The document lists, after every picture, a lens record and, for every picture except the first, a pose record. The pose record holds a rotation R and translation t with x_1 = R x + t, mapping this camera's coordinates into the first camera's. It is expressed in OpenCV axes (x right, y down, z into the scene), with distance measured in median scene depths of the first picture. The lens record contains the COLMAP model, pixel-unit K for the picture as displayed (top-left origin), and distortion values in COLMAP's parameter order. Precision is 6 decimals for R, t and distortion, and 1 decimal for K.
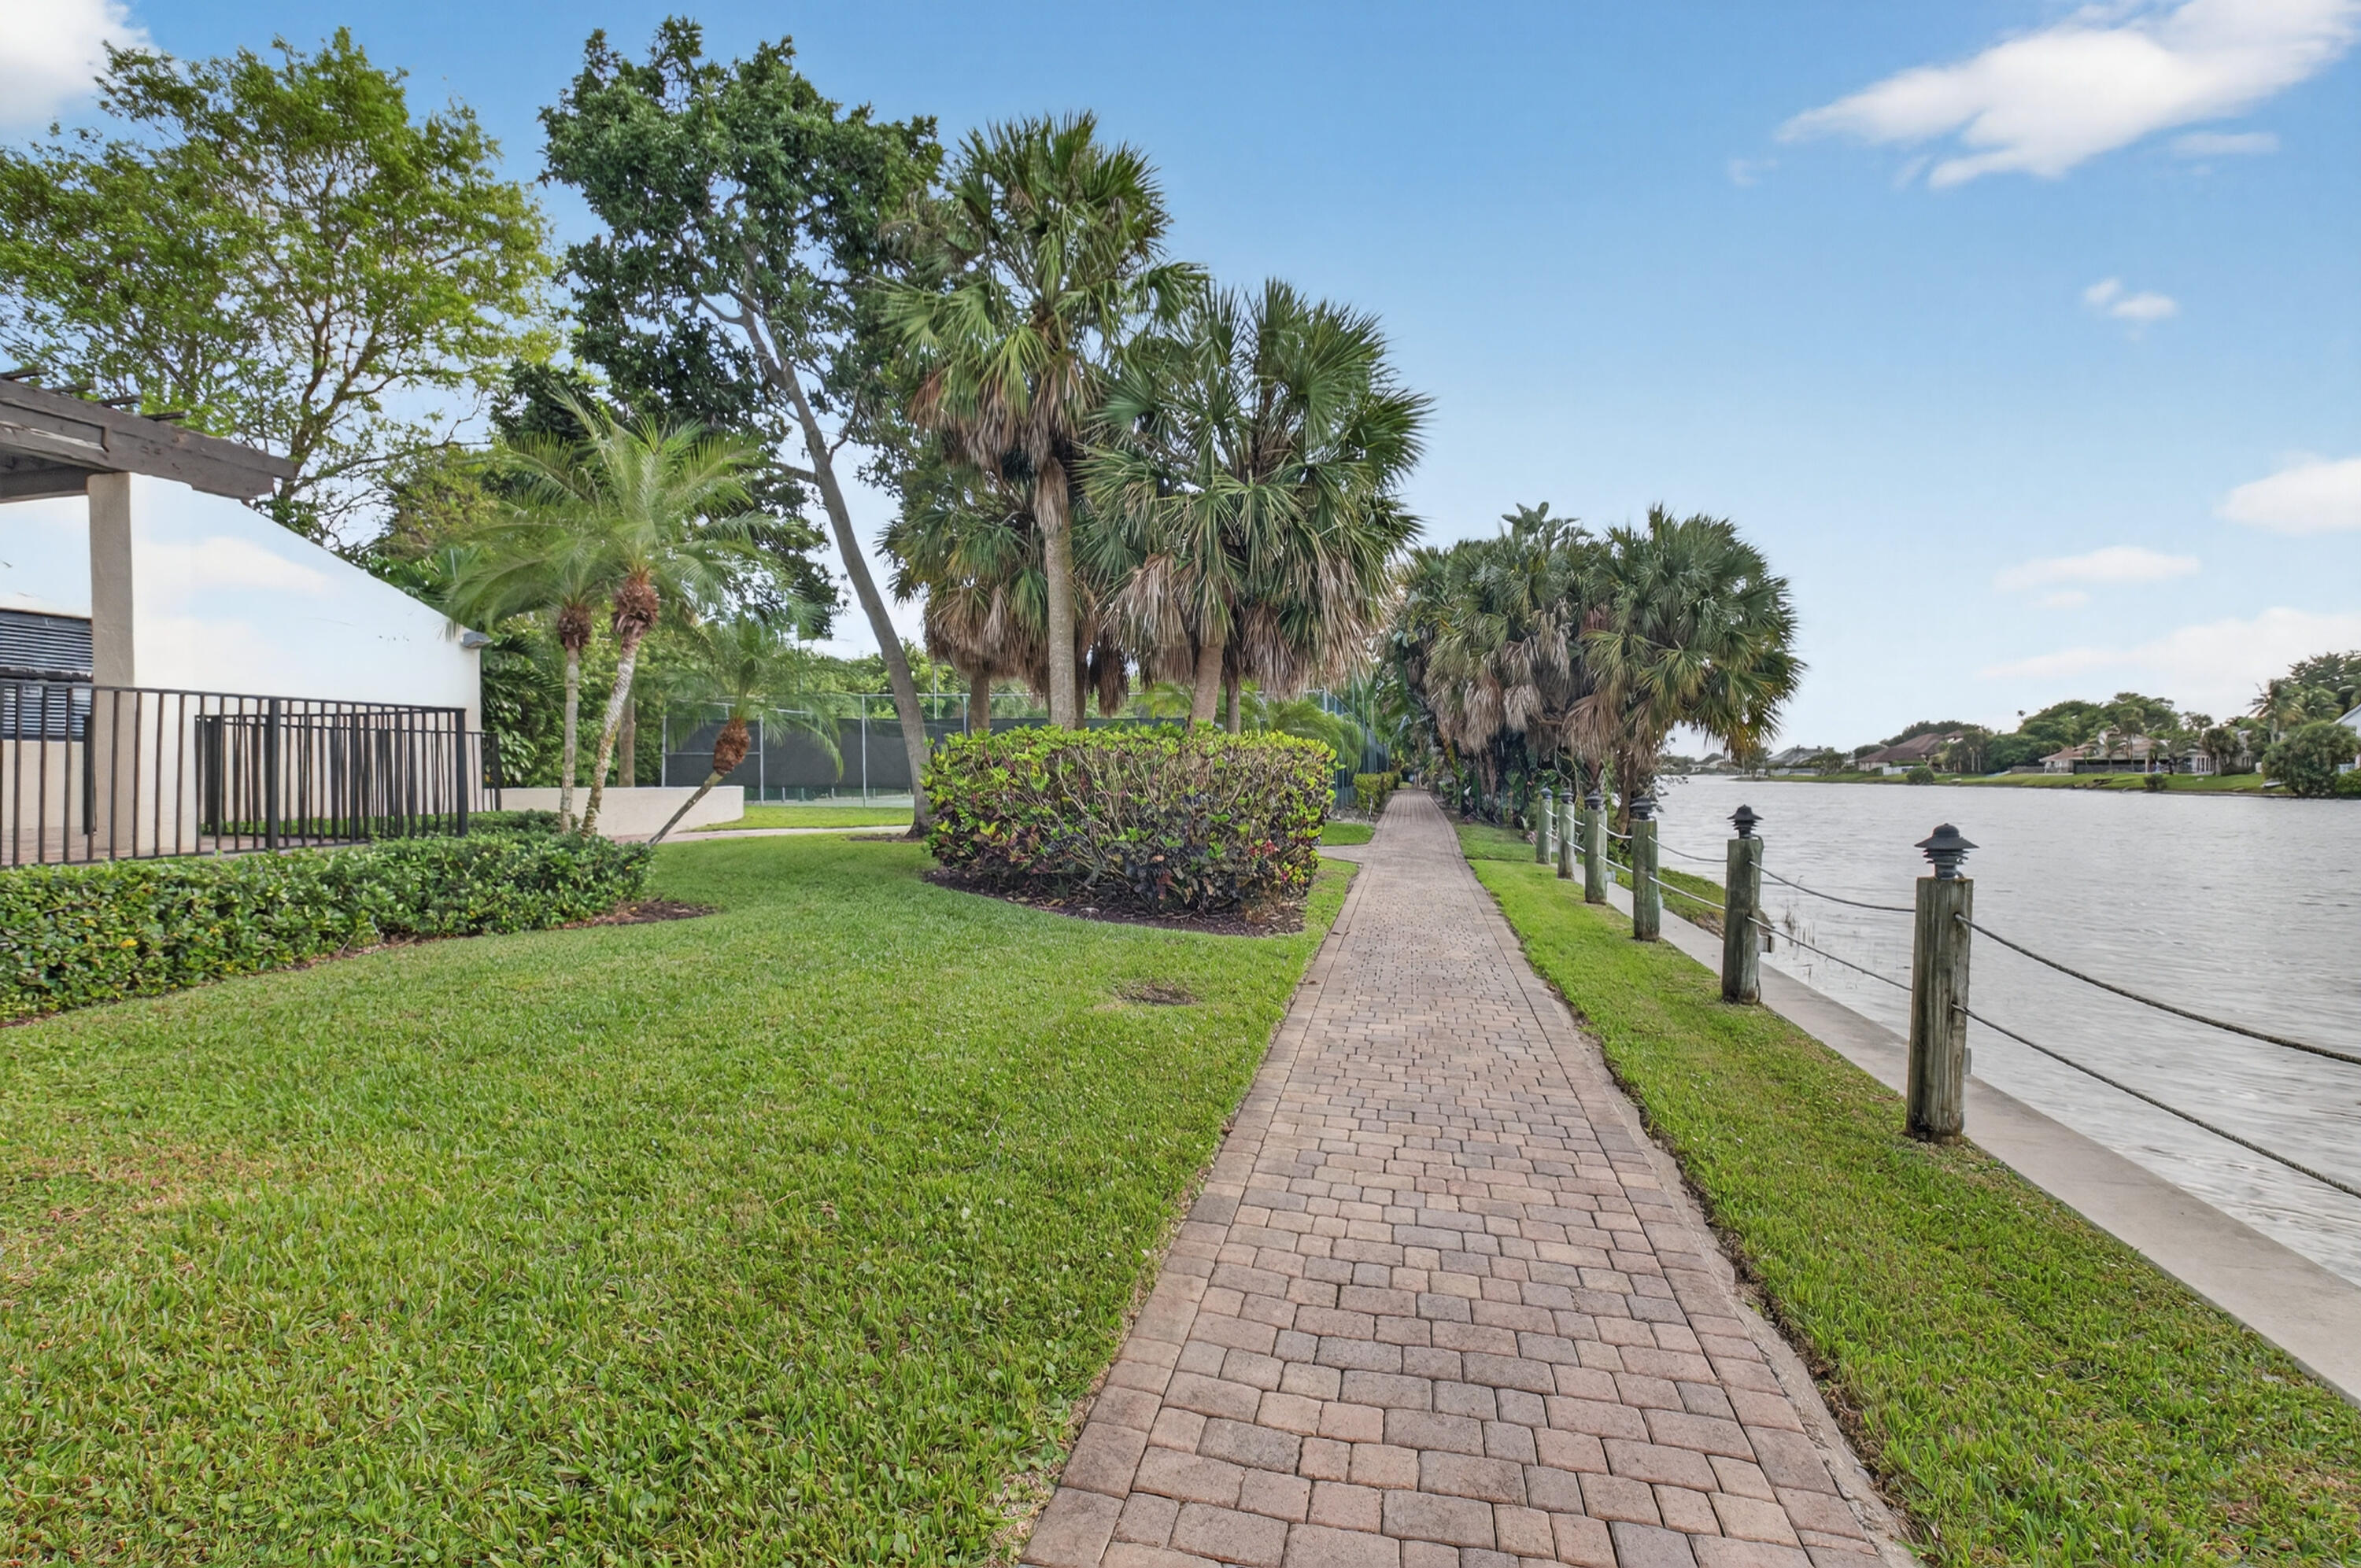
lens RADIAL K [[1061.6, 0, 1174.9], [0, 1061.6, 761.3], [0, 0, 1]] dist [-0.001962, -0.000367]
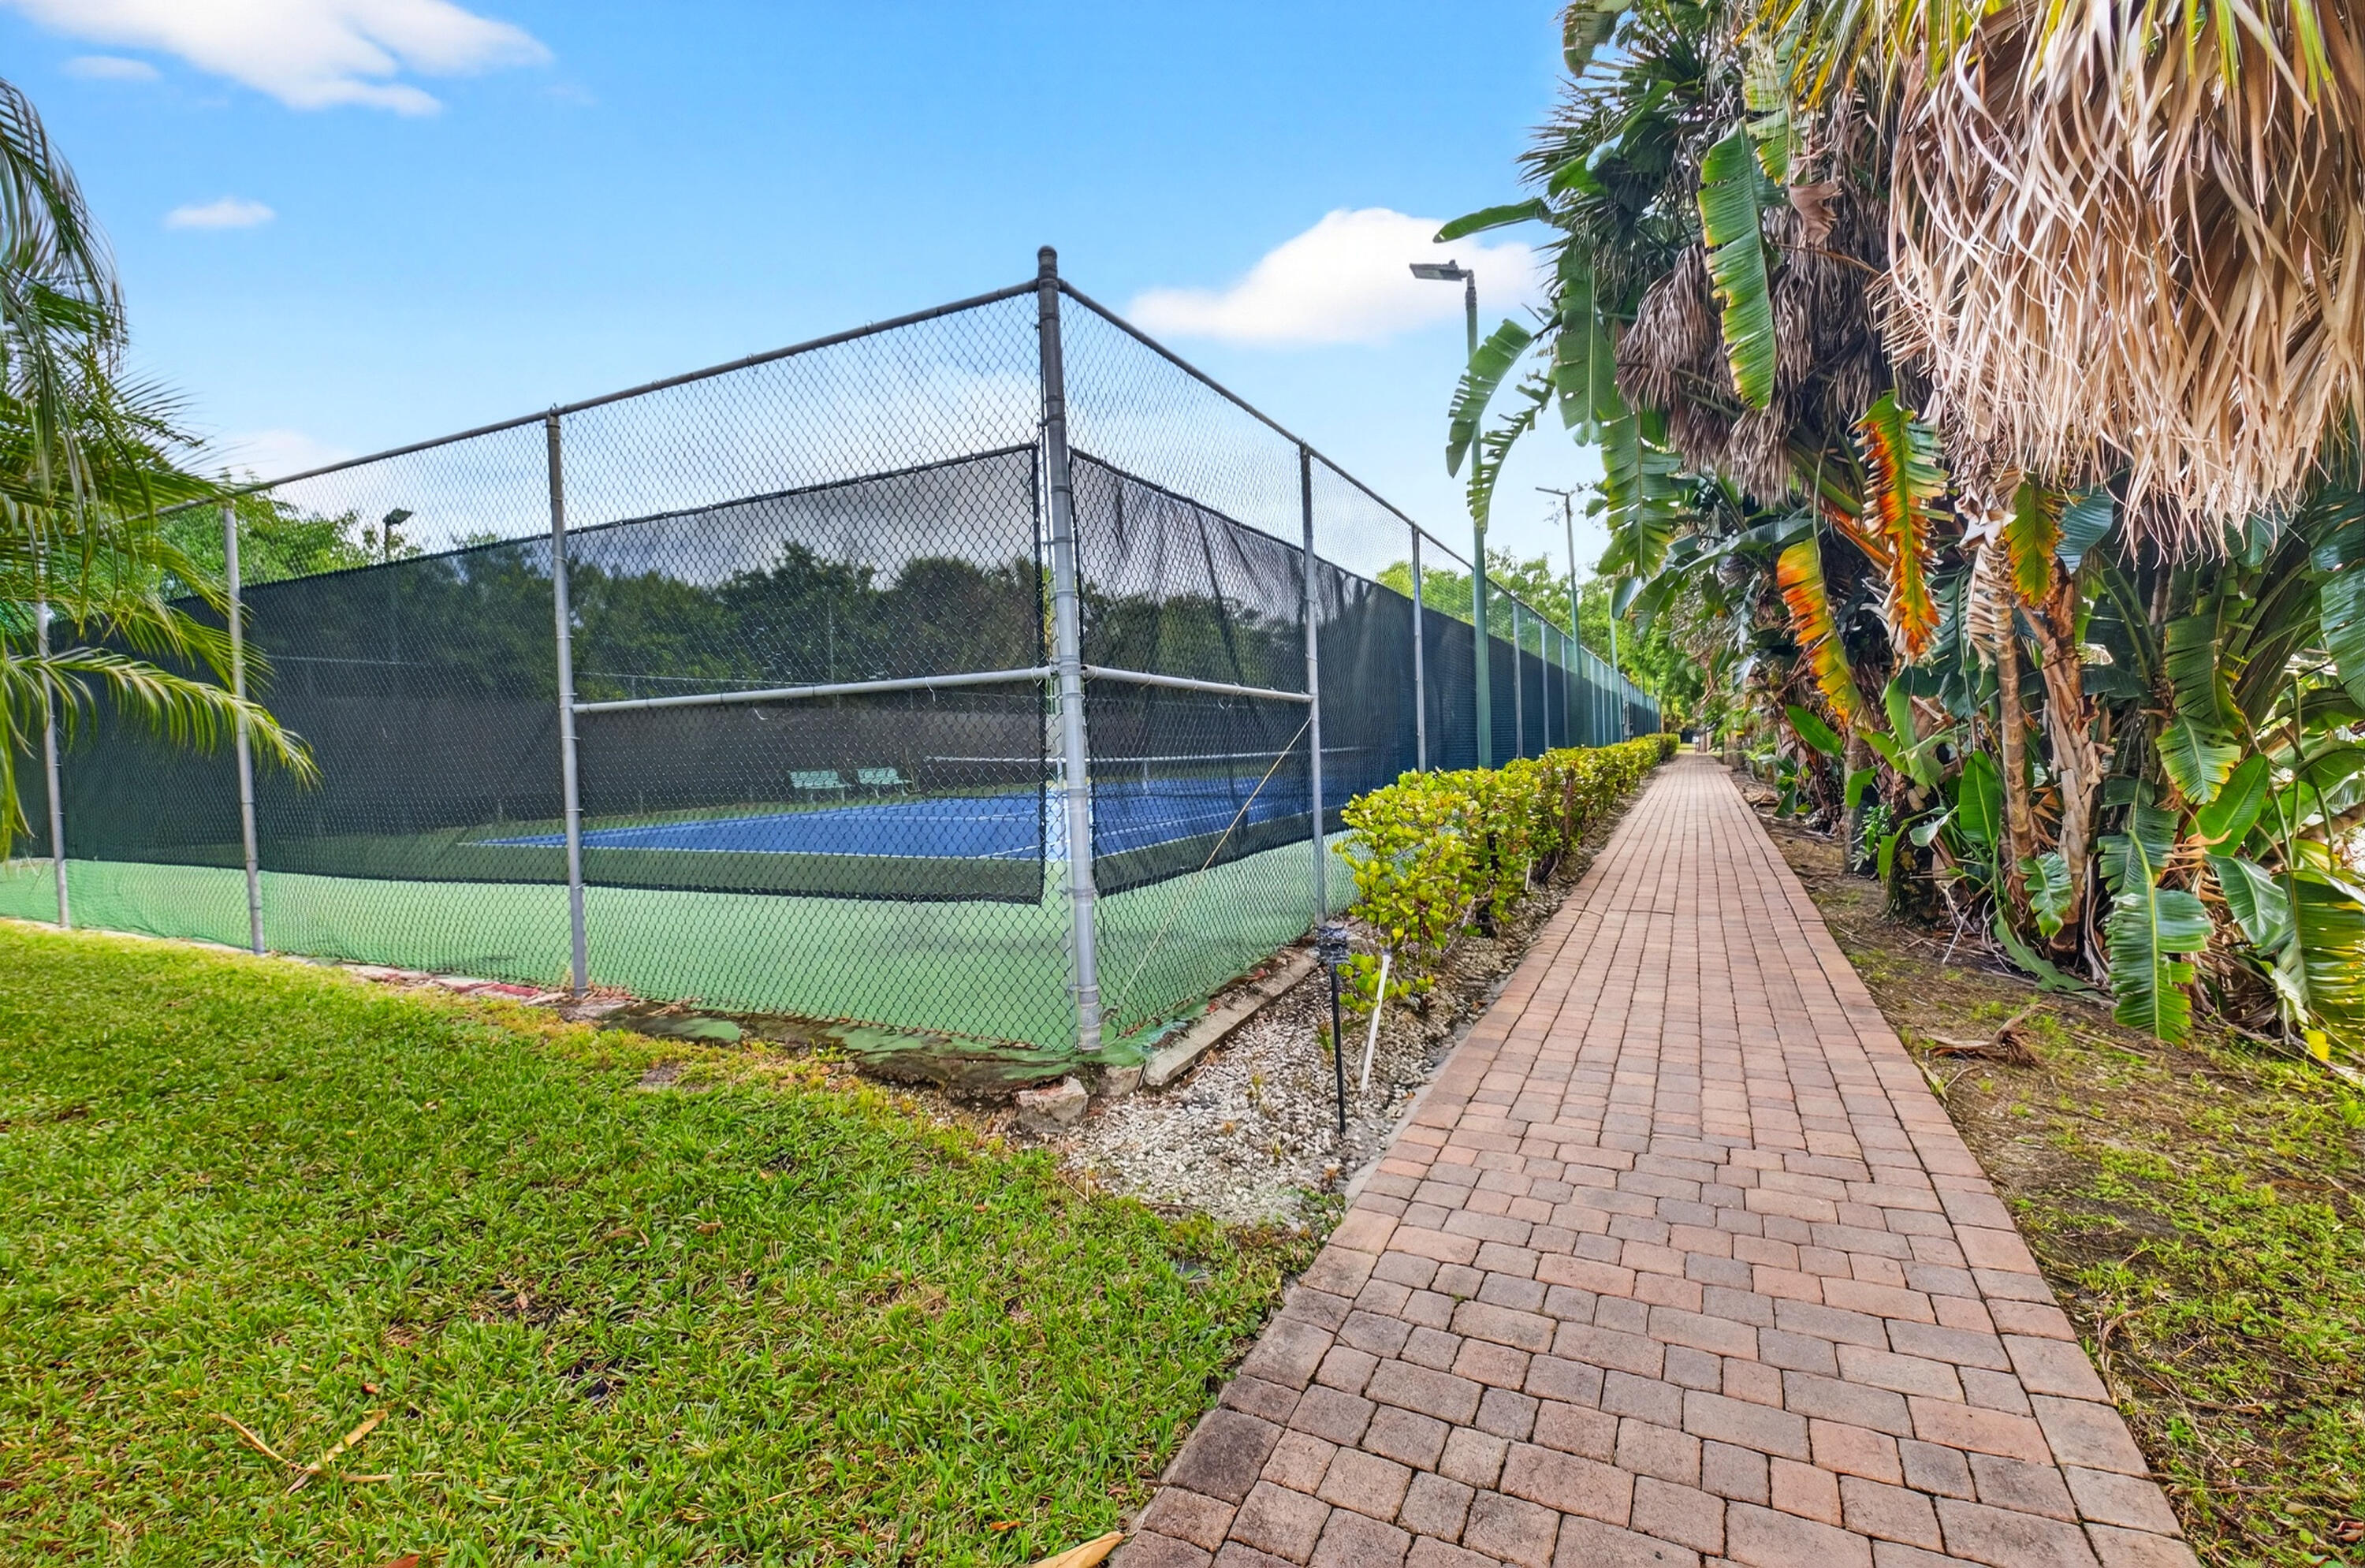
lens RADIAL K [[1063.6, 0, 1176.9], [0, 1063.6, 761.2], [0, 0, 1]] dist [-0.001962, -0.000367]
pose [[0.971835, -0.023709, -0.234466, 0.090812], [0.030639, 0.999193, 0.025956, 0.001699], [0.233662, -0.032409, 0.971778, 0.395112]]
